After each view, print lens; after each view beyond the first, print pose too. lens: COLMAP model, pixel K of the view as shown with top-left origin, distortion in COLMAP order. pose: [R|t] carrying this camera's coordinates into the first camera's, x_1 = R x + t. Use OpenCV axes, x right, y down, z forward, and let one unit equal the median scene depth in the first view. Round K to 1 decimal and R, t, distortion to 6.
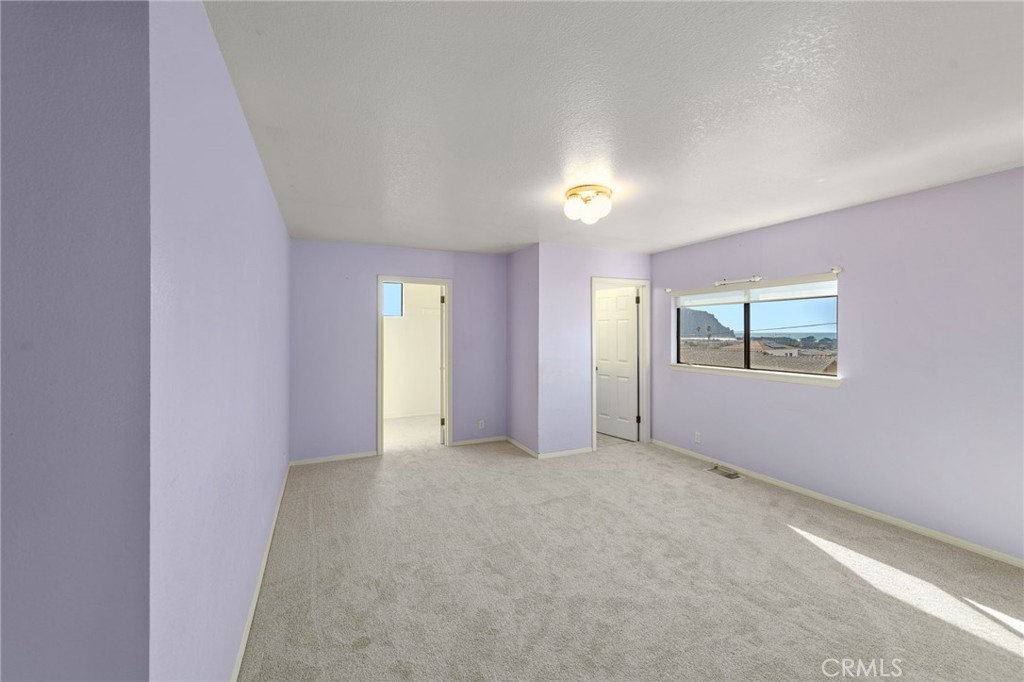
lens RADIAL K [[428.5, 0, 495.8], [0, 428.5, 330.6], [0, 0, 1]] dist [0.002419, -0.000505]
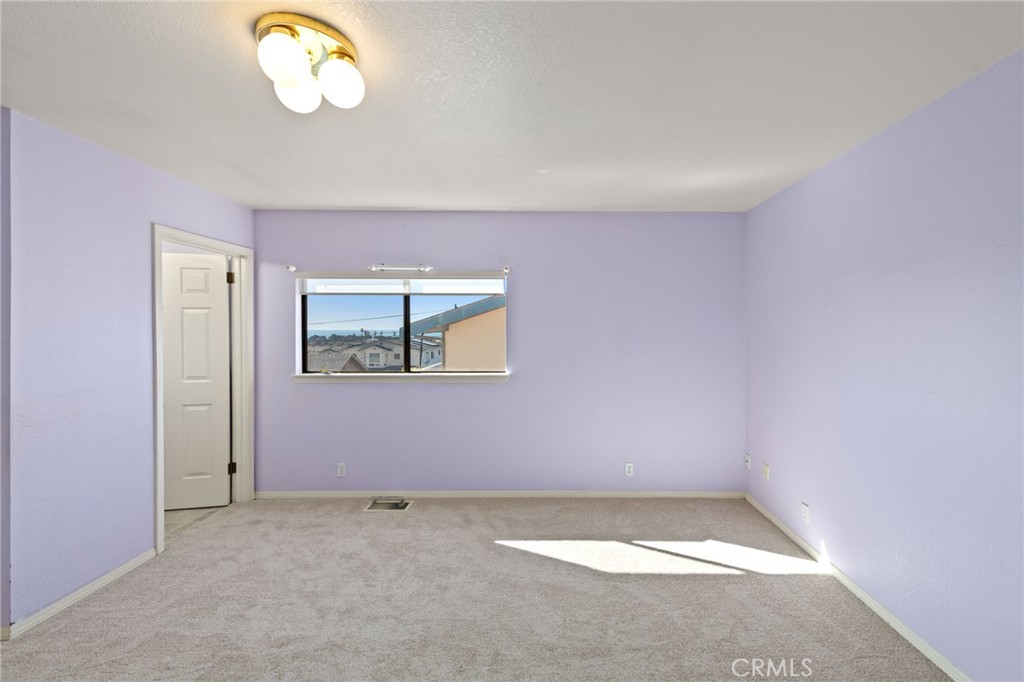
lens RADIAL K [[428.5, 0, 495.8], [0, 428.5, 330.6], [0, 0, 1]] dist [0.002419, -0.000505]
pose [[0.368657, 0.001274, 0.929565, -0.136221], [-0.002964, 0.999996, -0.000195, 0.006195], [-0.929561, -0.002684, 0.368659, 0.514704]]
